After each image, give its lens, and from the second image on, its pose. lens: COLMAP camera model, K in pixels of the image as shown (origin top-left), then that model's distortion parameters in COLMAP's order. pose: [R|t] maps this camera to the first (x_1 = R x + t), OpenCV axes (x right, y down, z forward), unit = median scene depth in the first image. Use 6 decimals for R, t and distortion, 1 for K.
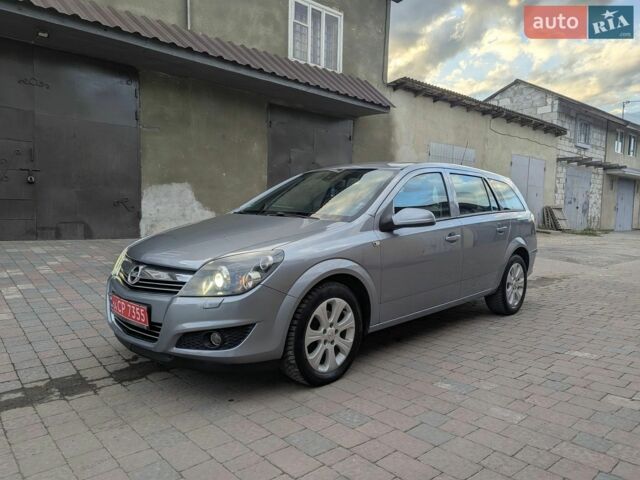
lens RADIAL K [[462.7, 0, 320.0], [0, 462.7, 240.0], [0, 0, 1]] dist [0.074506, -0.069216]
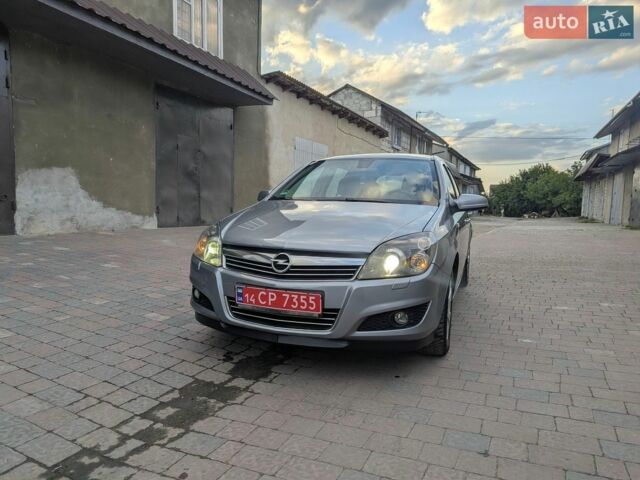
lens RADIAL K [[462.7, 0, 320.0], [0, 462.7, 240.0], [0, 0, 1]] dist [0.074506, -0.069216]
pose [[0.912286, -0.034791, 0.408073, -0.228265], [0.028520, 0.999363, 0.021445, 0.003066], [-0.408559, -0.007925, 0.912697, 0.036082]]
